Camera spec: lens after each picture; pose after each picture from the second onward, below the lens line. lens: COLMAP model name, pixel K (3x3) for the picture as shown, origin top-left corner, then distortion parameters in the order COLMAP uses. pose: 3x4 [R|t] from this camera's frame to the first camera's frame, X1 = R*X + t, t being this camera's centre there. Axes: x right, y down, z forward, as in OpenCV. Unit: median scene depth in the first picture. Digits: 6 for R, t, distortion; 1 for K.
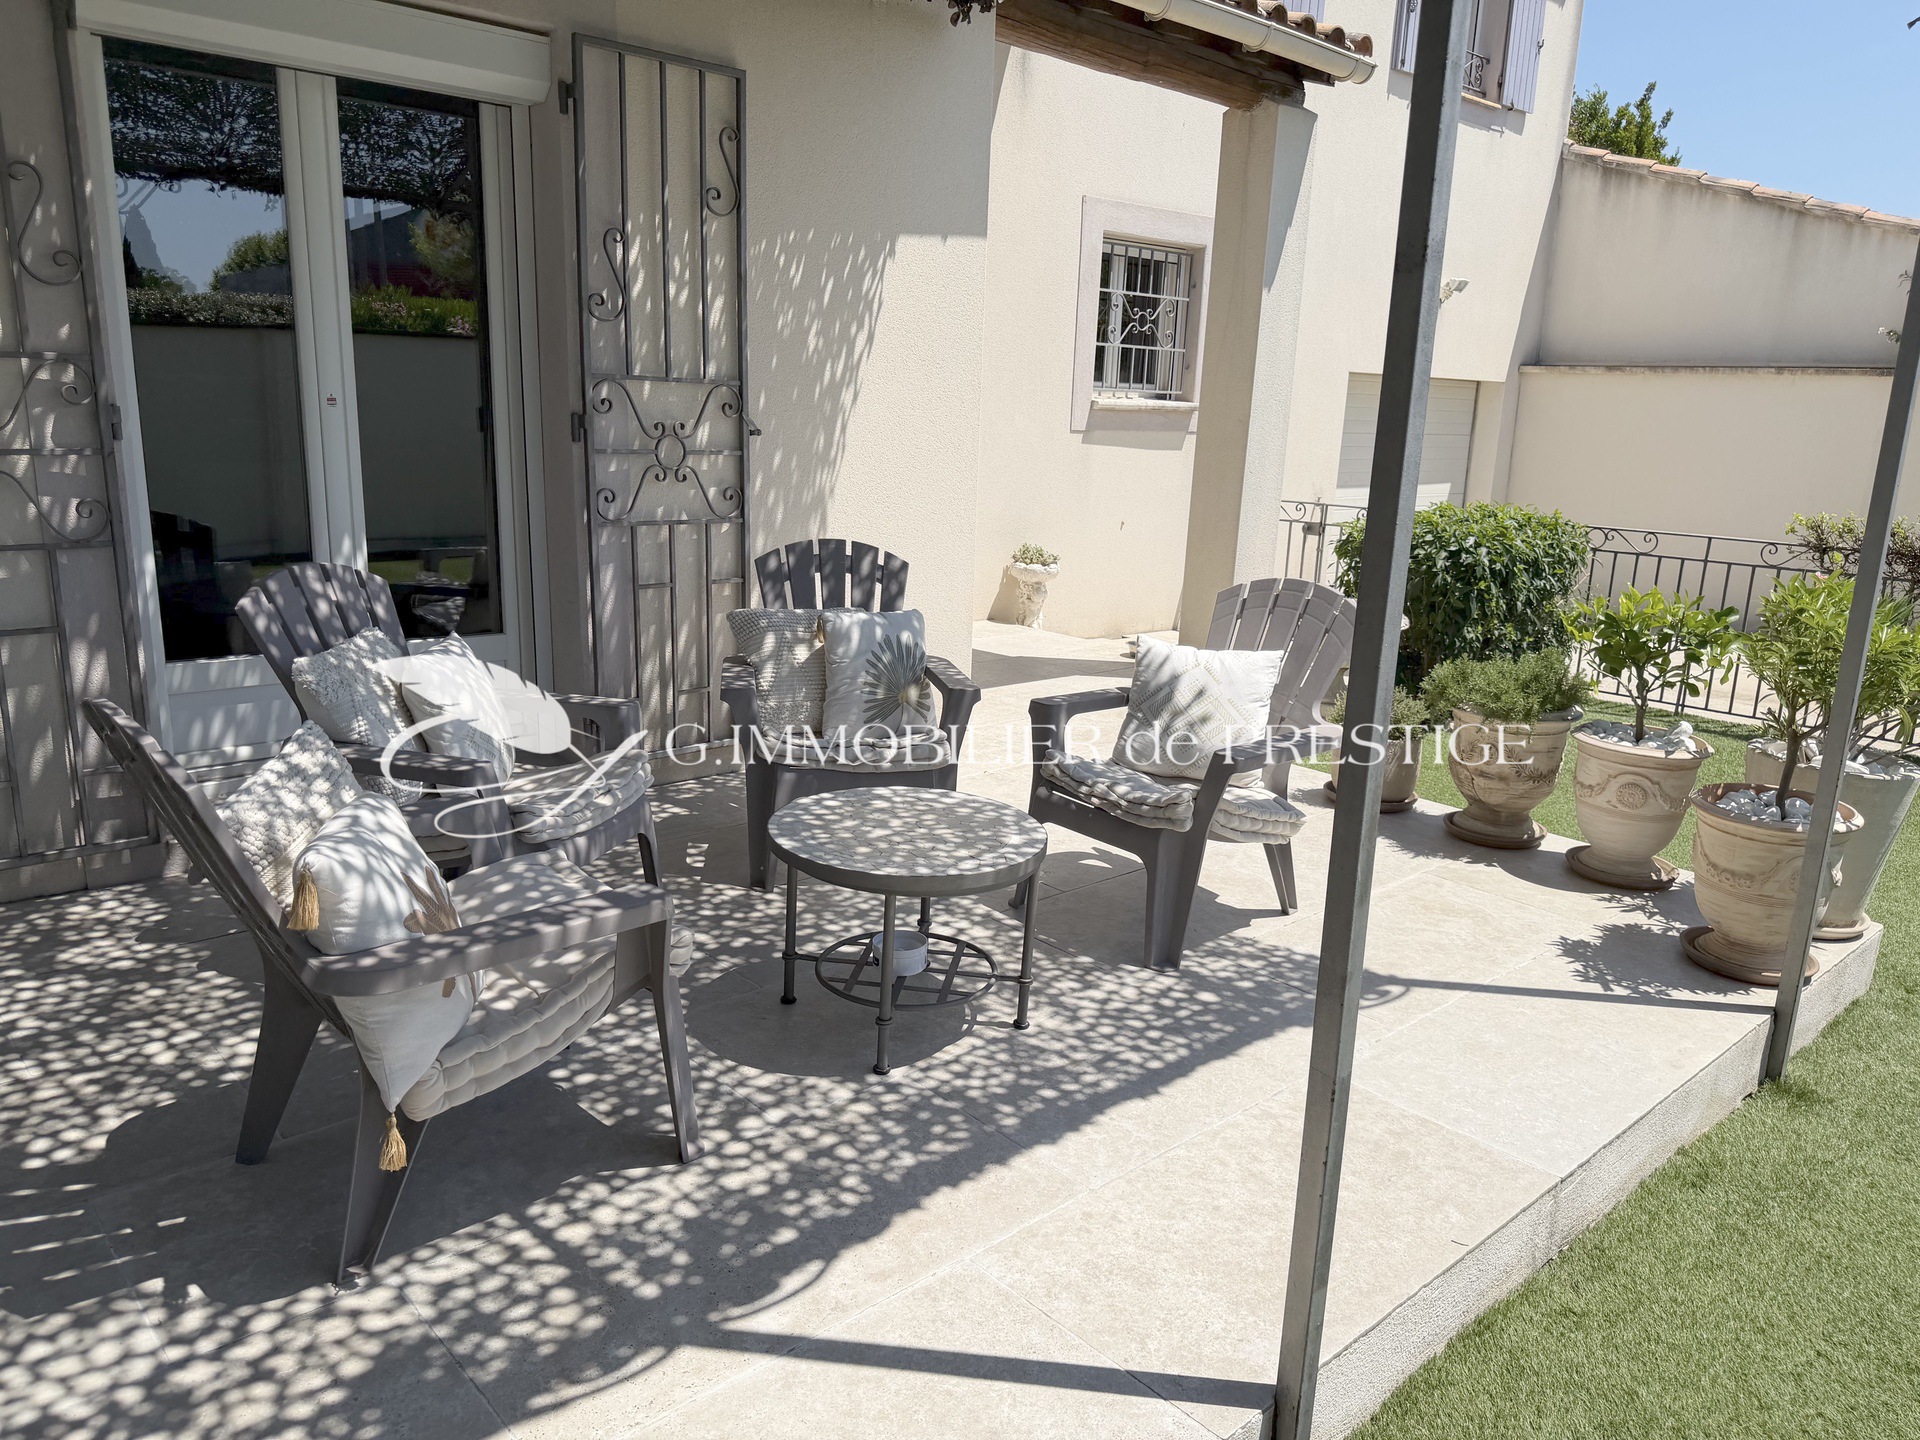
lens RADIAL K [[1355.7, 0, 970.7], [0, 1355.7, 744.1], [0, 0, 1]] dist [0.075599, -0.112778]
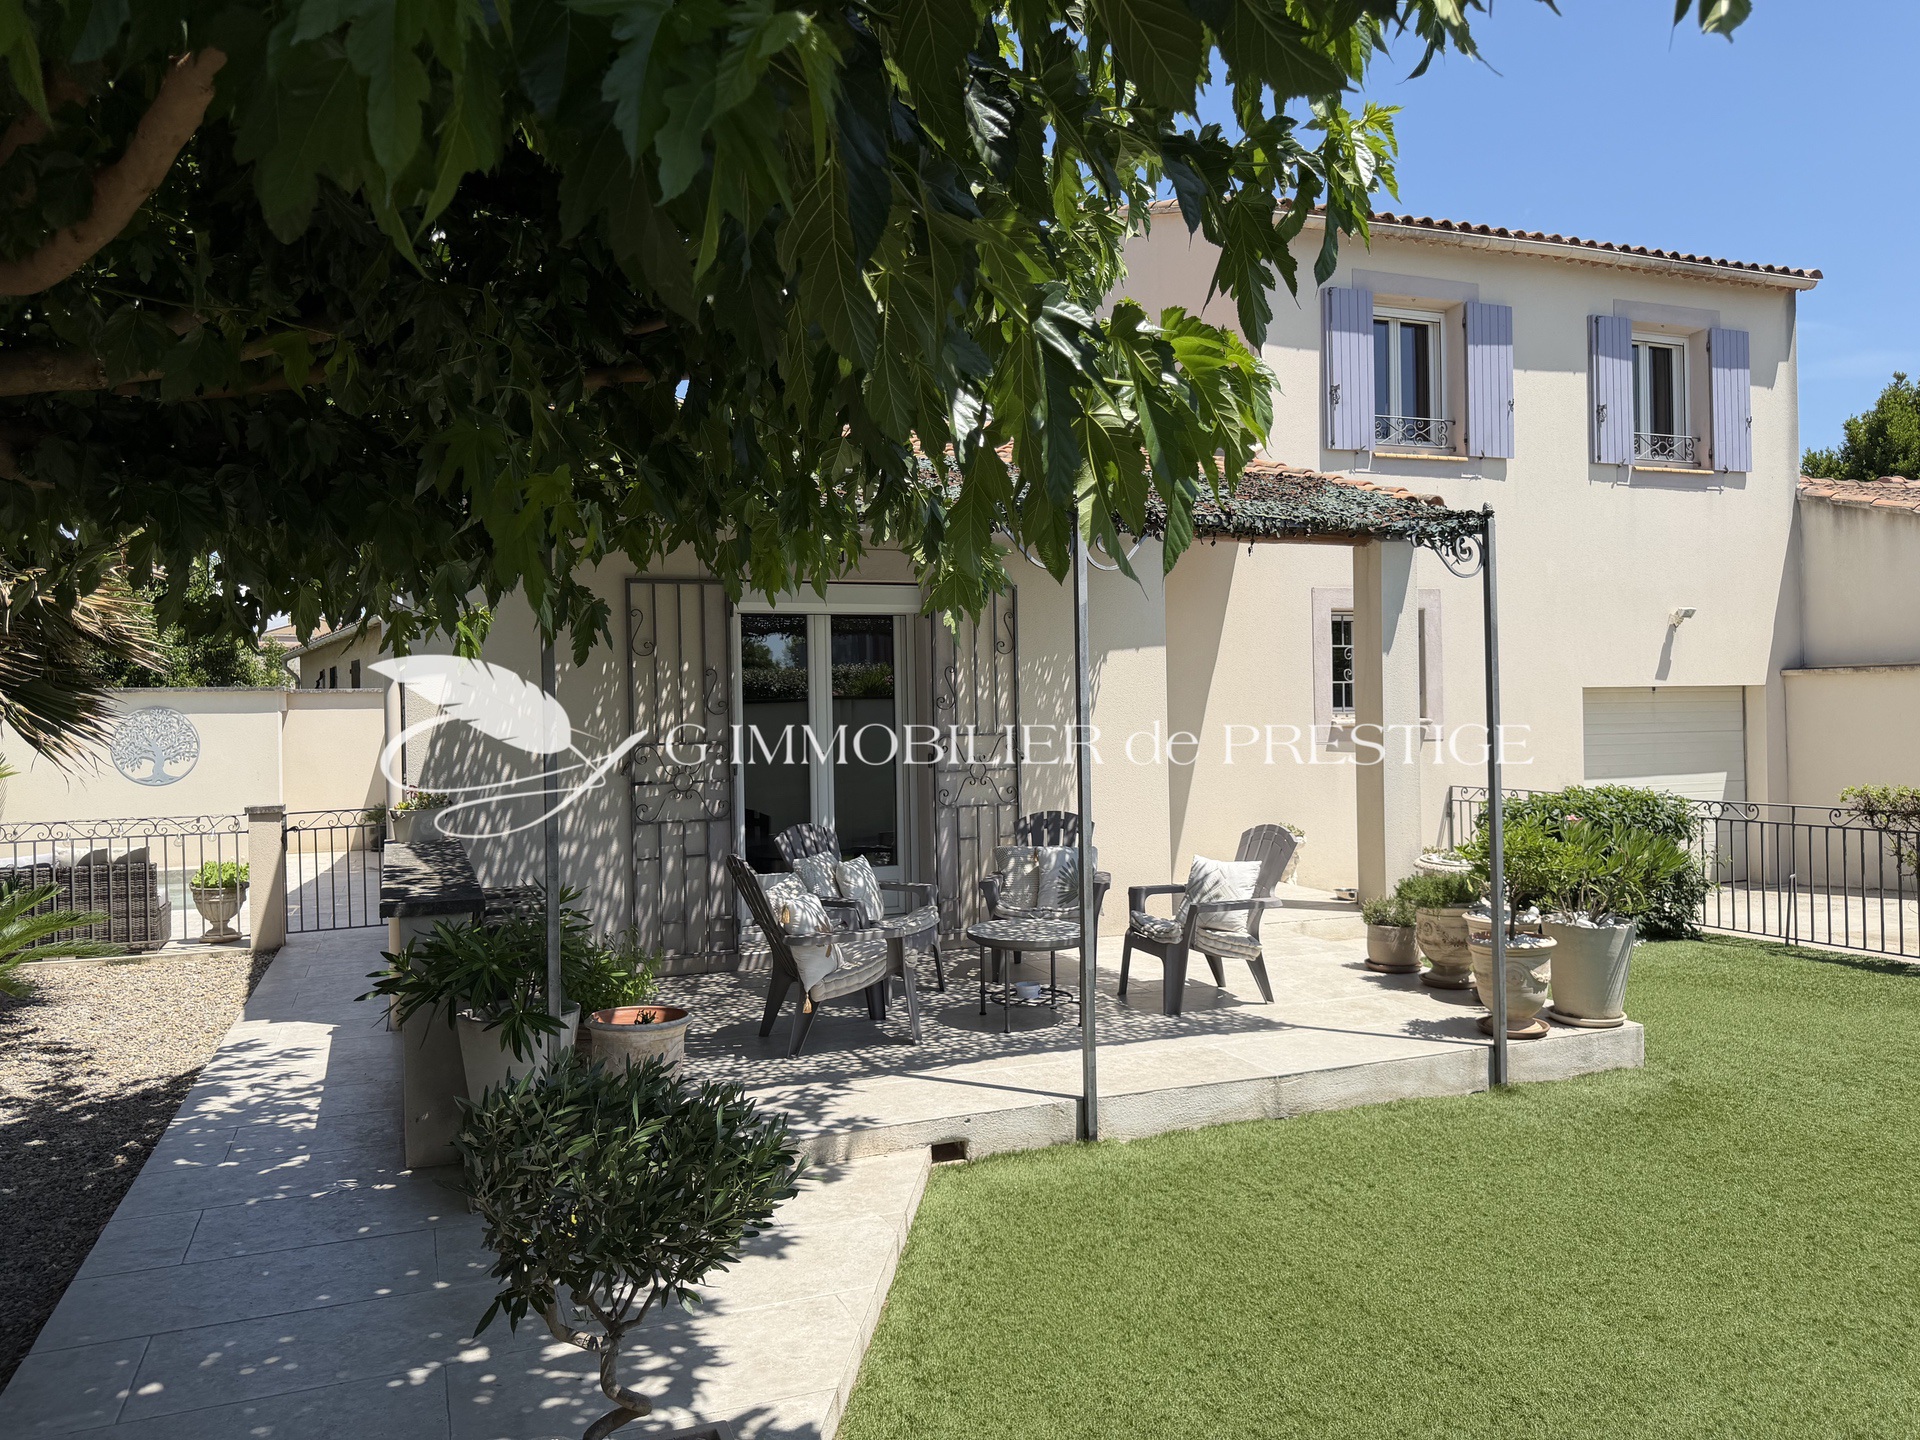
lens RADIAL K [[1367.9, 0, 947.8], [0, 1367.9, 710.5], [0, 0, 1]] dist [0.032259, -0.044363]
pose [[0.930800, -0.052350, -0.361761, 0.463741], [-0.039196, 0.969690, -0.241172, 0.180871], [0.363422, 0.238663, 0.900536, -0.818704]]
